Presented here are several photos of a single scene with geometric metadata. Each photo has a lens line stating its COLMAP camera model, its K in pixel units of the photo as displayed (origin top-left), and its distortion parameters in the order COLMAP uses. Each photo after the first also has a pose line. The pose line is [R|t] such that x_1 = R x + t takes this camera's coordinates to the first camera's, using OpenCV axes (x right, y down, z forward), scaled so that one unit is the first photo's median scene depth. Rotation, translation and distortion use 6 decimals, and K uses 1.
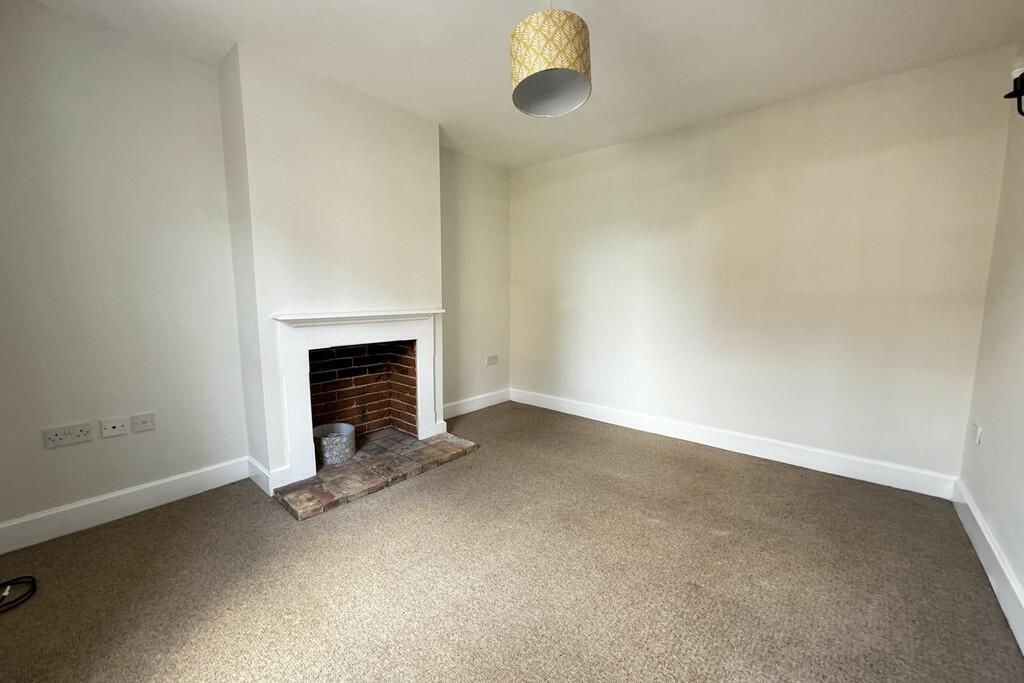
lens RADIAL K [[410.1, 0, 512.0], [0, 410.1, 341.5], [0, 0, 1]] dist [-0.000173, -0.000007]
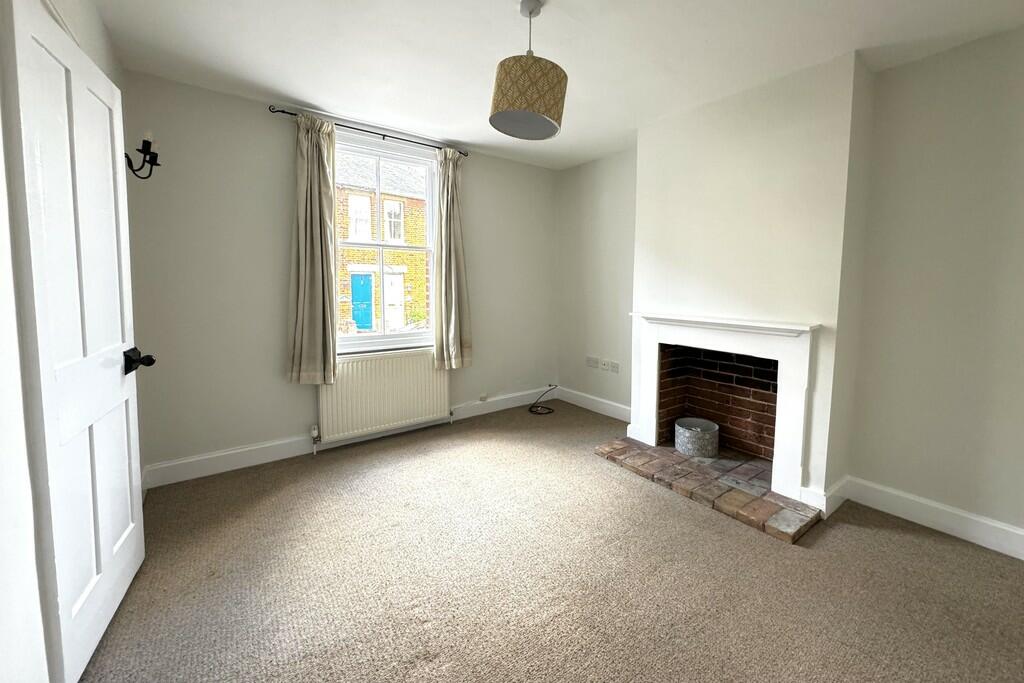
lens RADIAL K [[410.0, 0, 511.3], [0, 410.0, 311.1], [0, 0, 1]] dist [0.000286, 0.000056]
pose [[-0.238855, 0.064882, -0.968885, 0.687839], [-0.125234, 0.987375, 0.096993, -0.118004], [0.962946, 0.144504, -0.227714, 0.733110]]
